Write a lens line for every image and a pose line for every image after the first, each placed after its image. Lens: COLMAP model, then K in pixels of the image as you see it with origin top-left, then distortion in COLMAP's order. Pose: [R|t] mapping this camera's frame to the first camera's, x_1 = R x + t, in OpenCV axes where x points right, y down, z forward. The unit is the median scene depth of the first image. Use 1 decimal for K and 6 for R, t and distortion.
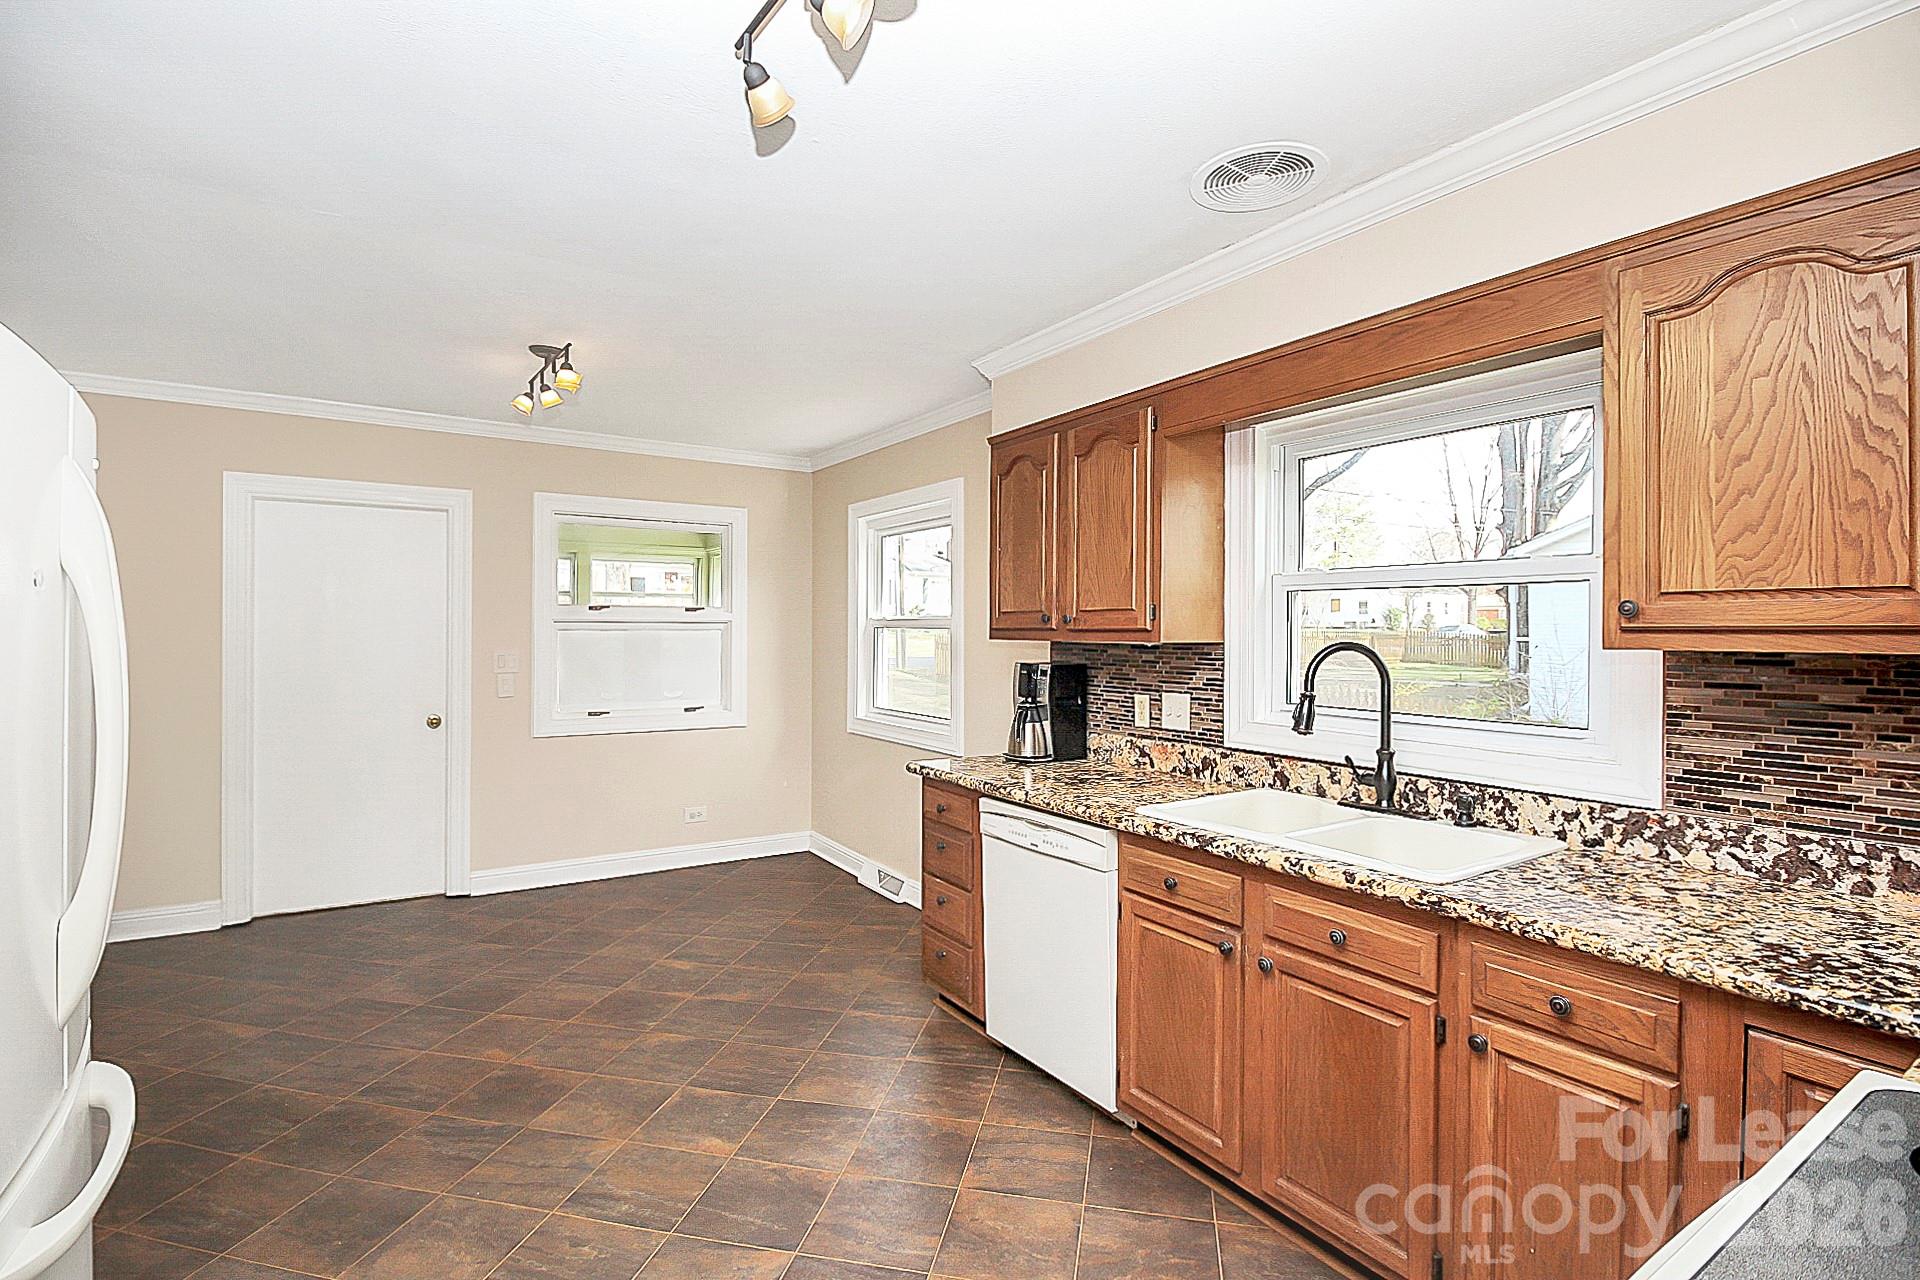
lens RADIAL K [[905.9, 0, 949.2], [0, 905.9, 636.1], [0, 0, 1]] dist [0.000516, -0.000765]
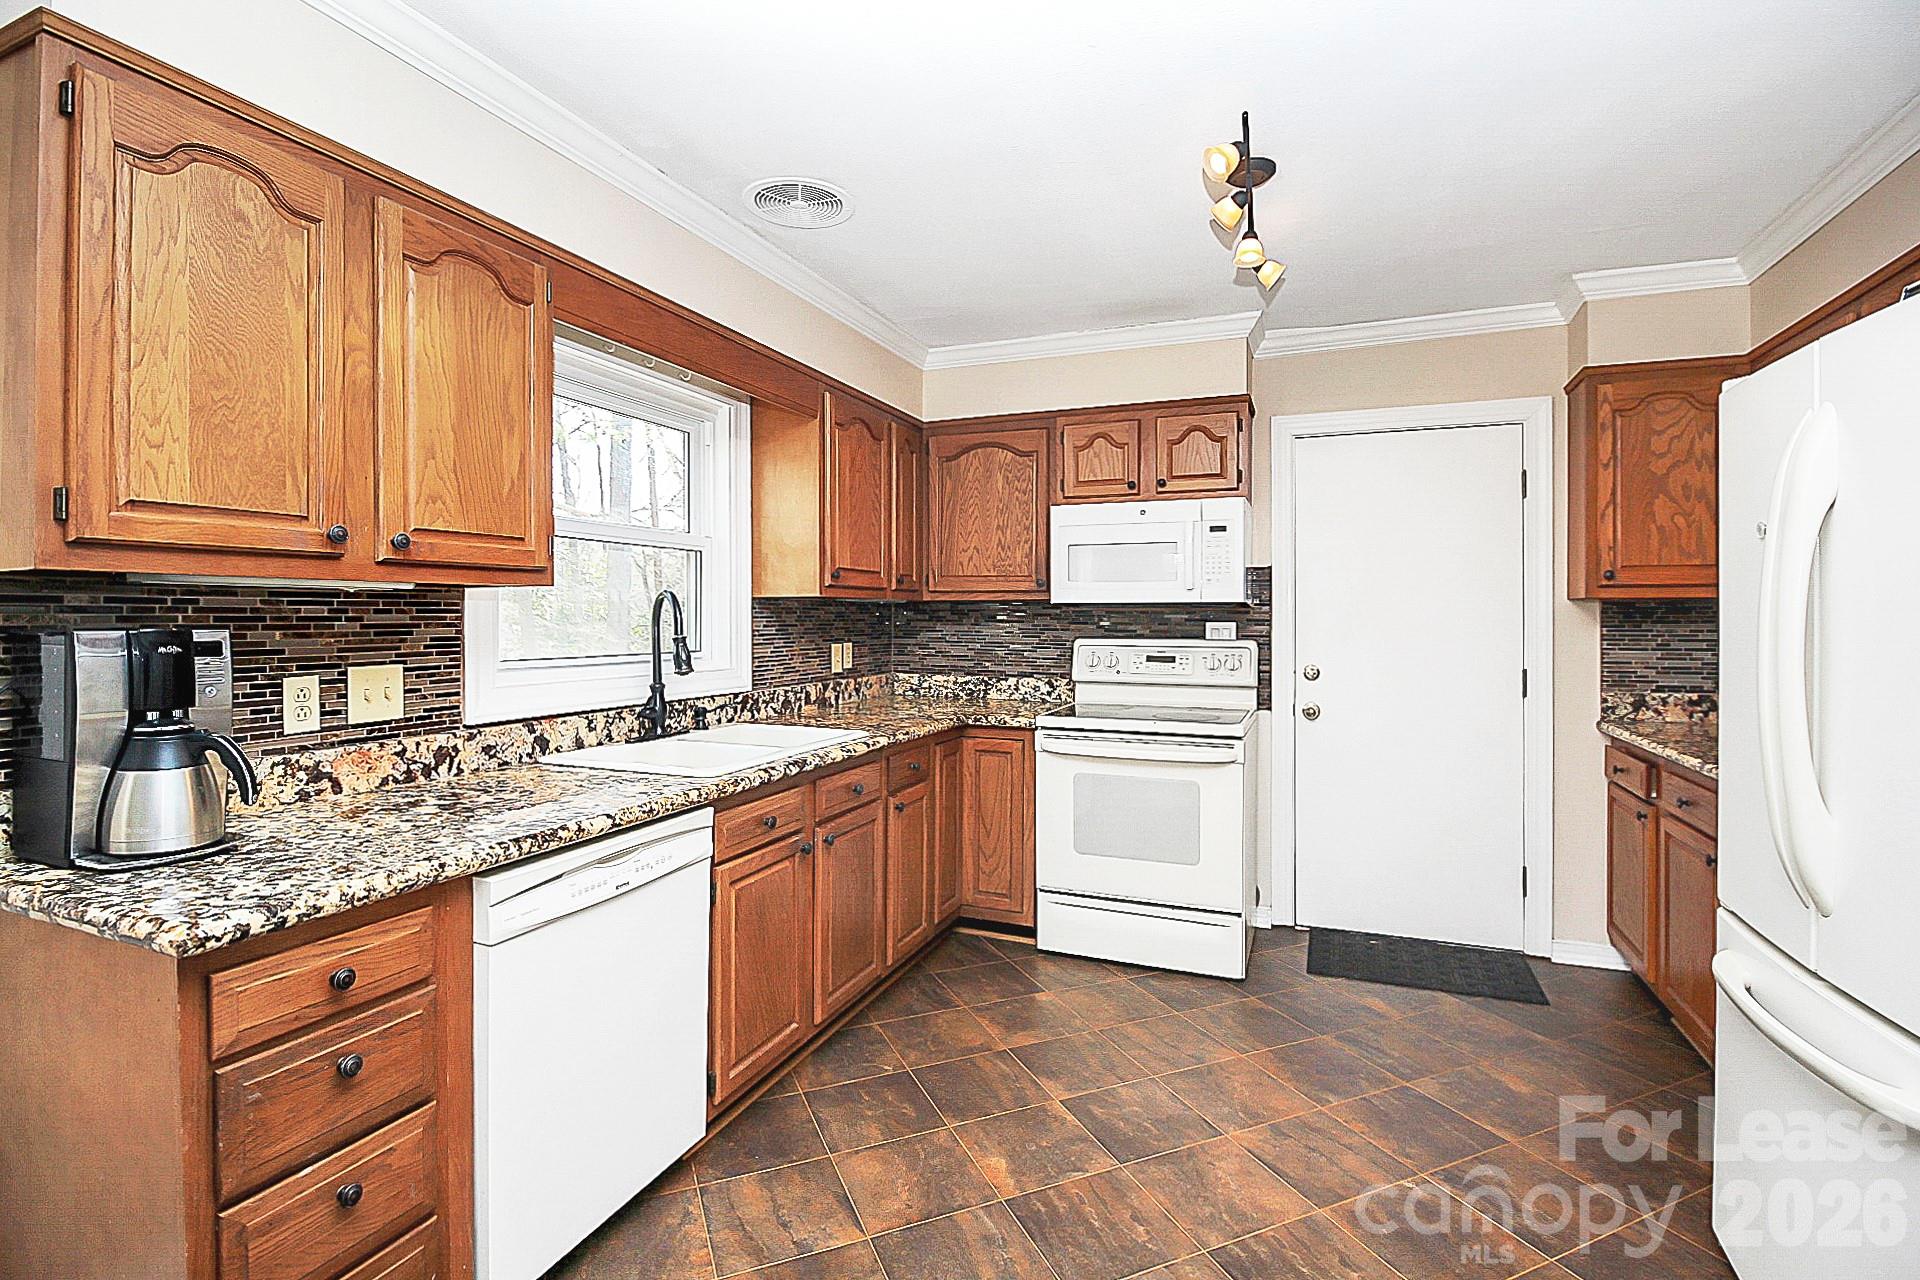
lens RADIAL K [[896.5, 0, 967.8], [0, 896.5, 617.3], [0, 0, 1]] dist [-0.003084, -0.000838]
pose [[-0.586088, -0.007838, 0.810209, -0.541782], [-0.000876, 0.999959, 0.009041, 0.023477], [-0.810247, 0.004589, -0.586071, 1.080406]]
